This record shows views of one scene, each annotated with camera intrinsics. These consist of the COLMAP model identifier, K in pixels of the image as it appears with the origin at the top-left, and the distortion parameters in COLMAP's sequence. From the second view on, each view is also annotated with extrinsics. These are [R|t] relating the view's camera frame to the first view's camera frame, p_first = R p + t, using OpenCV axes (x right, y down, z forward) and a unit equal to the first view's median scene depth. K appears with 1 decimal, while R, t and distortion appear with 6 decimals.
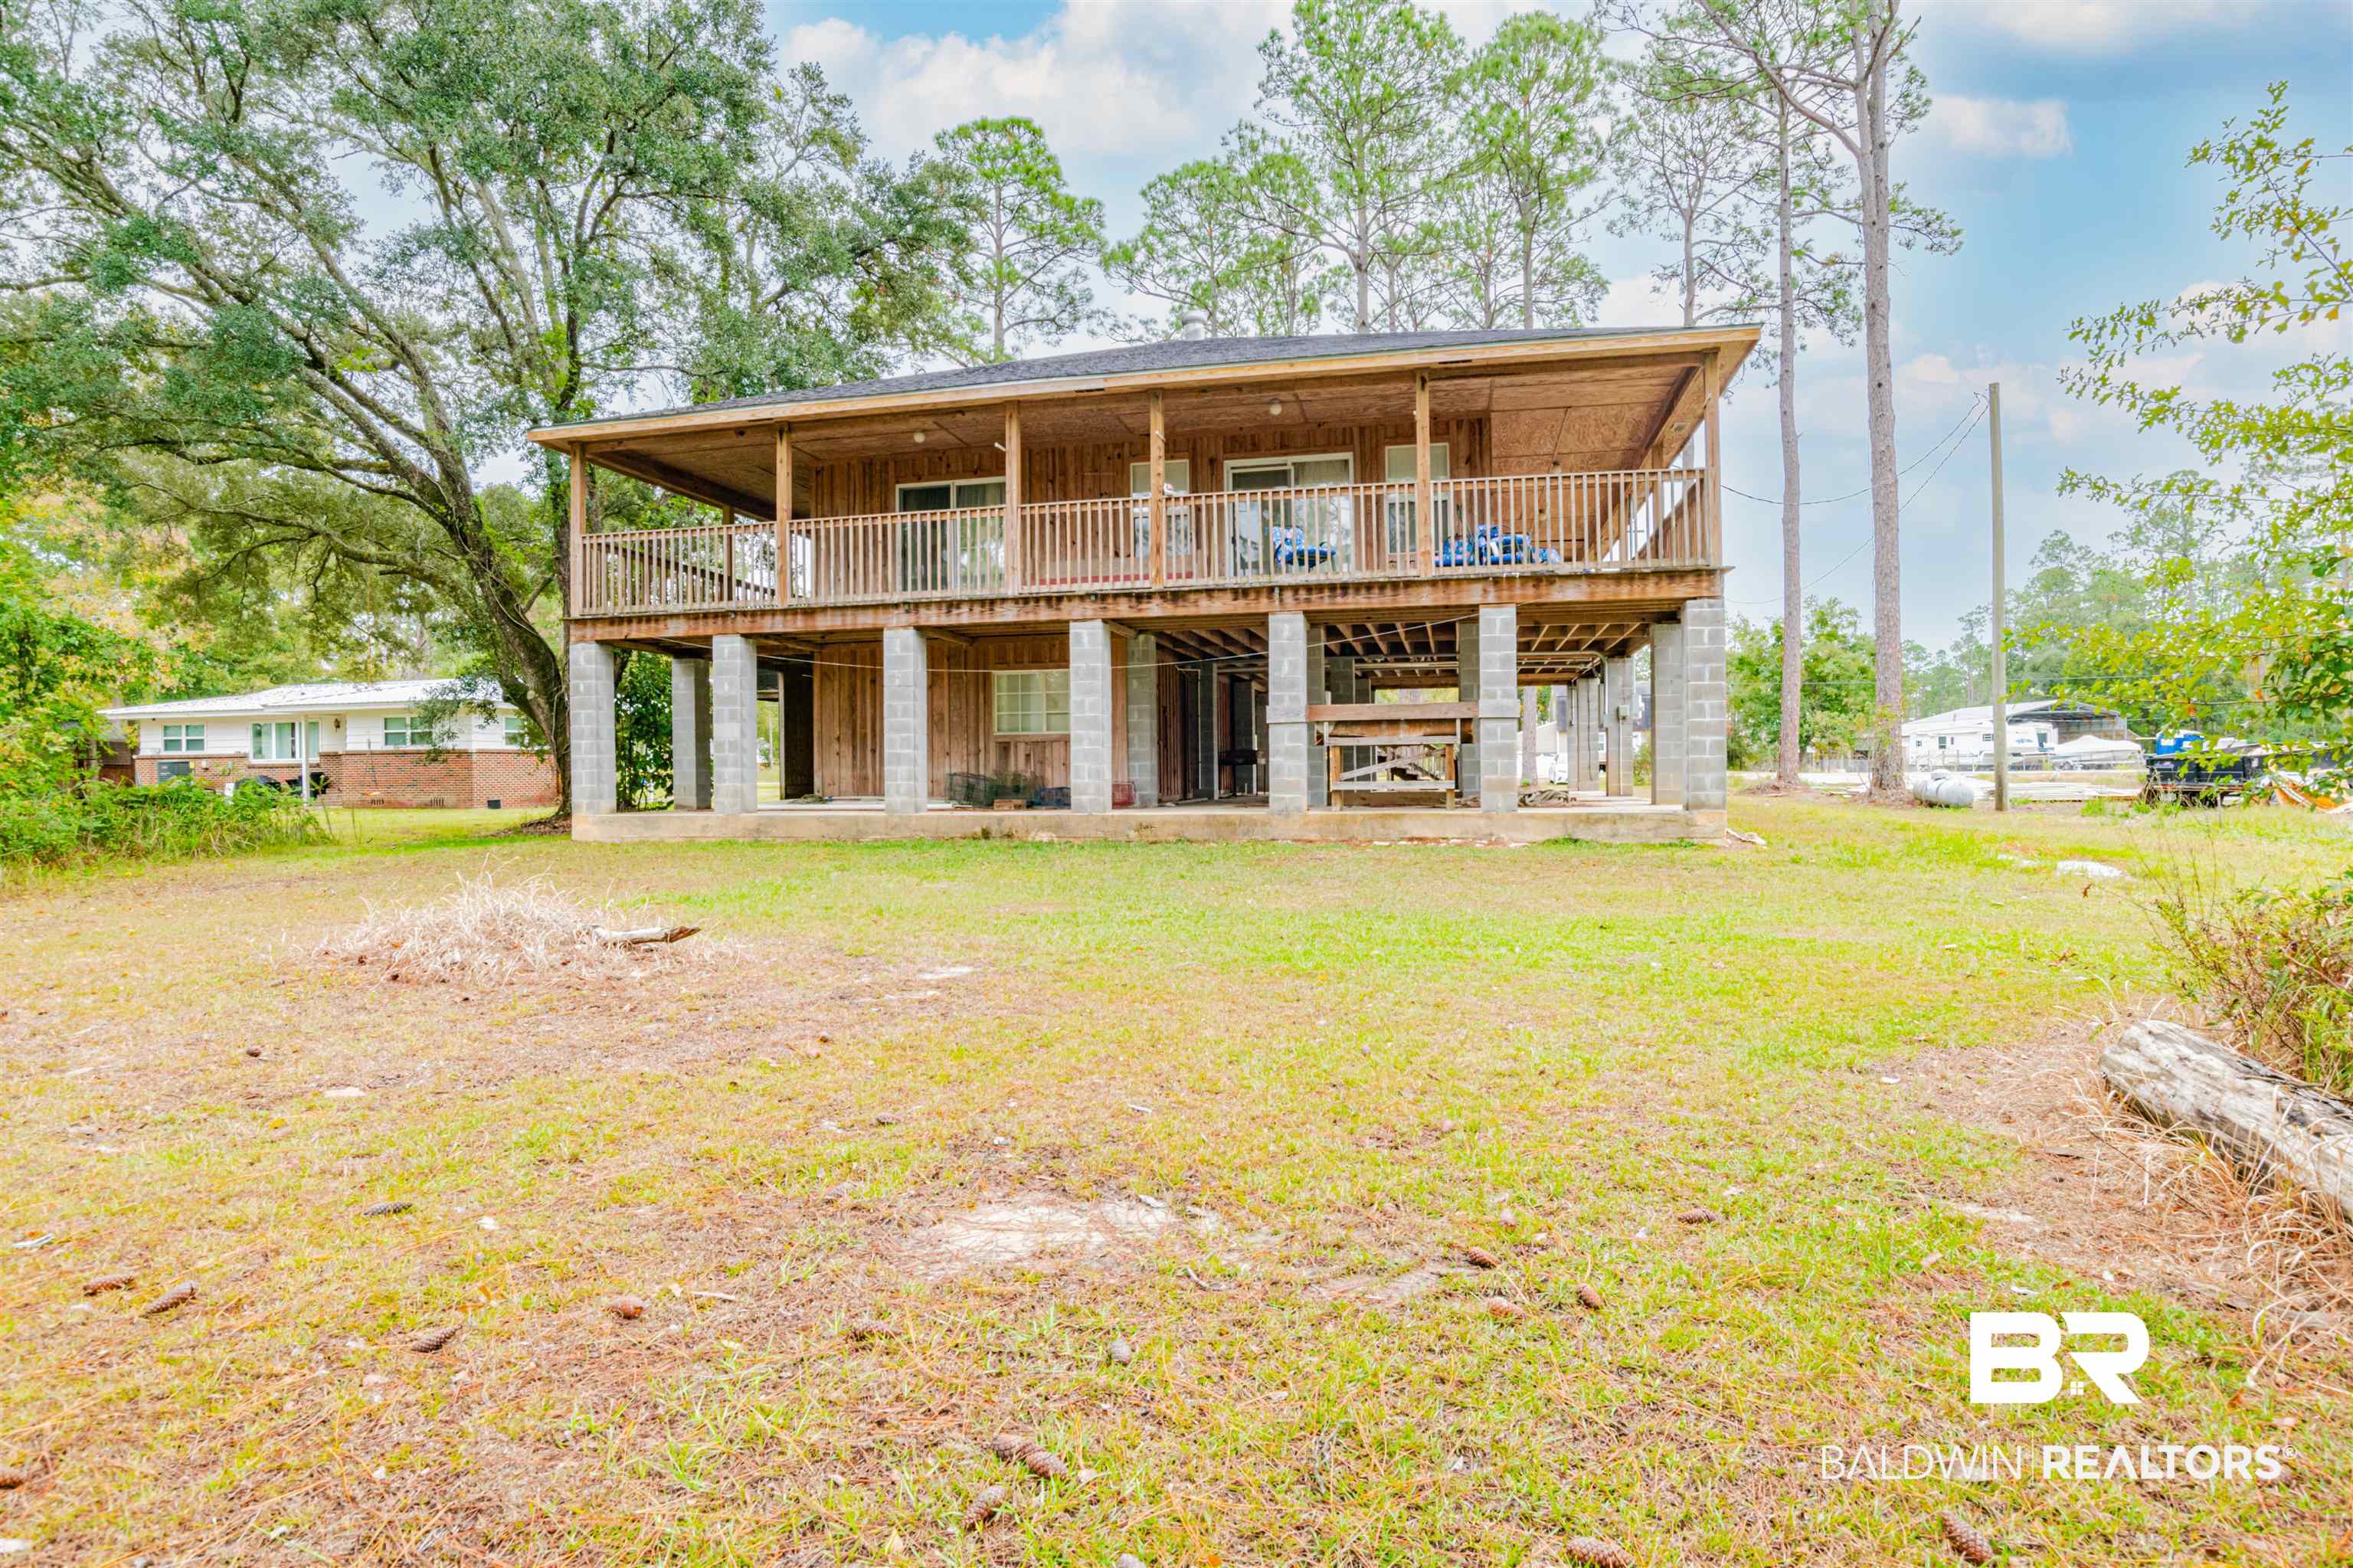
lens RADIAL K [[1178.3, 0, 1178.6], [0, 1178.3, 776.6], [0, 0, 1]] dist [-0.055247, 0.020706]
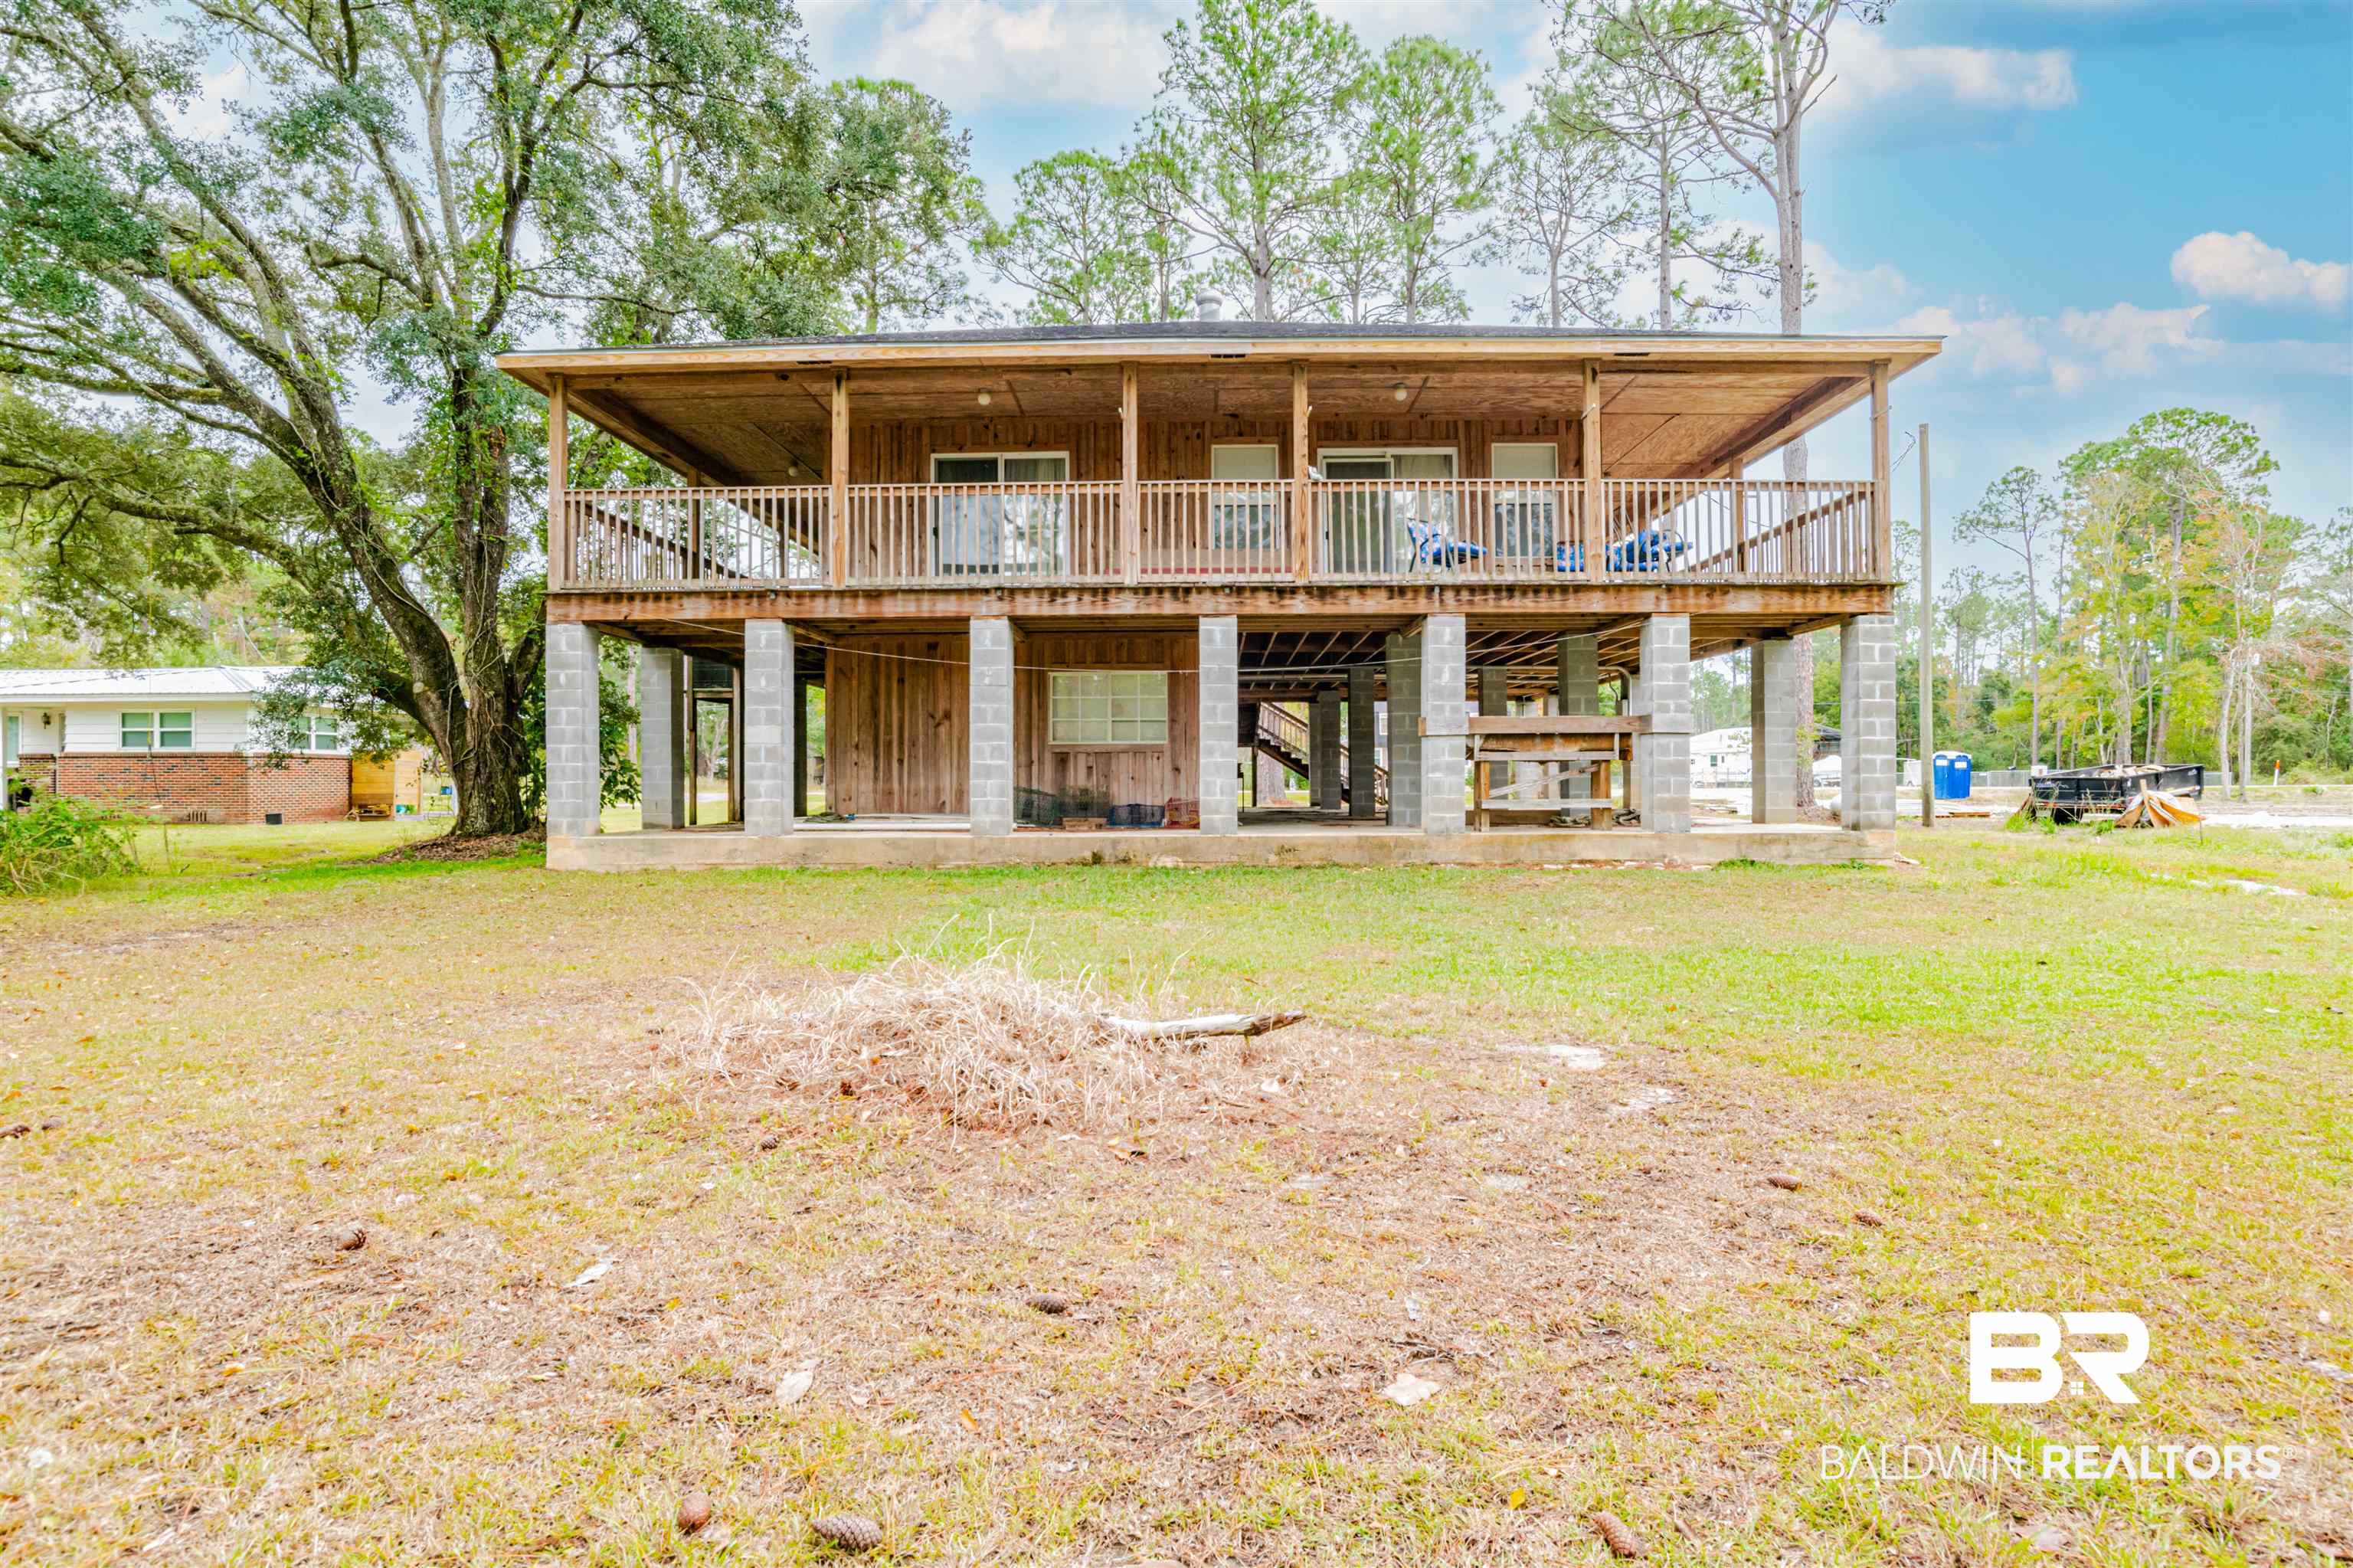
lens RADIAL K [[1195.6, 0, 1231.6], [0, 1195.6, 777.5], [0, 0, 1]] dist [-0.052337, 0.021889]
pose [[0.980310, 0.006973, 0.197340, -0.235405], [-0.005001, 0.999932, -0.010491, -0.002226], [-0.197400, 0.009298, 0.980279, 0.117047]]
